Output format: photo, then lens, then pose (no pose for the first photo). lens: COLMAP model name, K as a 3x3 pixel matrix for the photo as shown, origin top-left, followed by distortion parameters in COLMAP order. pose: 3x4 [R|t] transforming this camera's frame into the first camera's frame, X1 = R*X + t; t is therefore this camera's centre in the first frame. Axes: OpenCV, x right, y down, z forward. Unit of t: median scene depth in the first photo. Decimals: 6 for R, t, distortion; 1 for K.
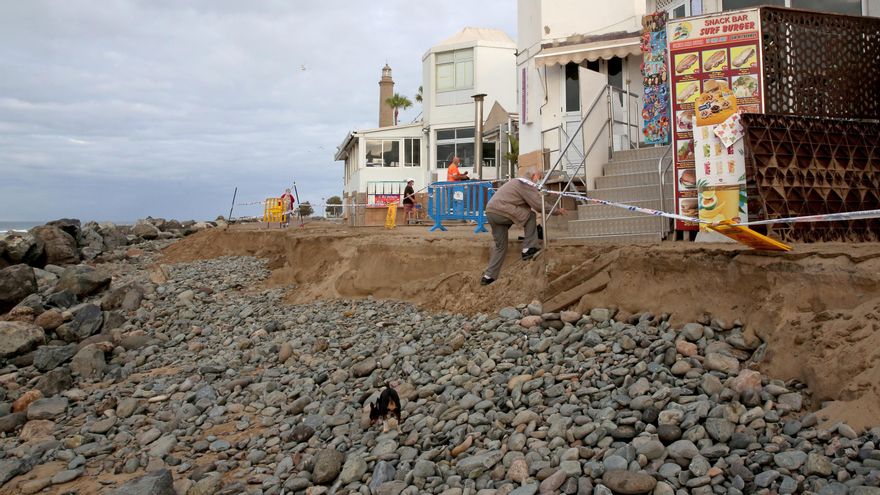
lens RADIAL K [[710.2, 0, 458.3], [0, 710.2, 182.3], [0, 0, 1]] dist [-0.150216, 0.004255]
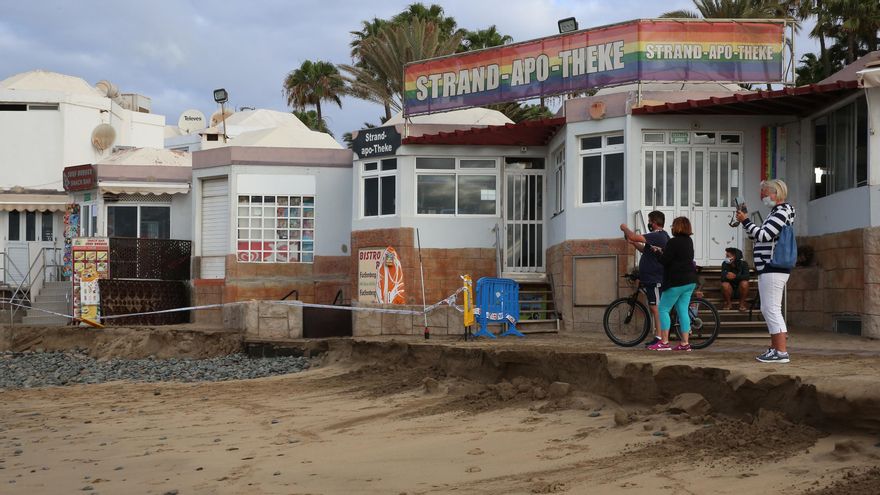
lens RADIAL K [[1224.7, 0, 461.9], [0, 1224.7, 295.2], [0, 0, 1]] dist [0.139024, -0.006788]
pose [[0.848512, 0.029988, 0.528325, -0.395111], [-0.047008, 0.998717, 0.018810, -0.080255], [-0.527084, -0.040796, 0.848834, -1.617374]]
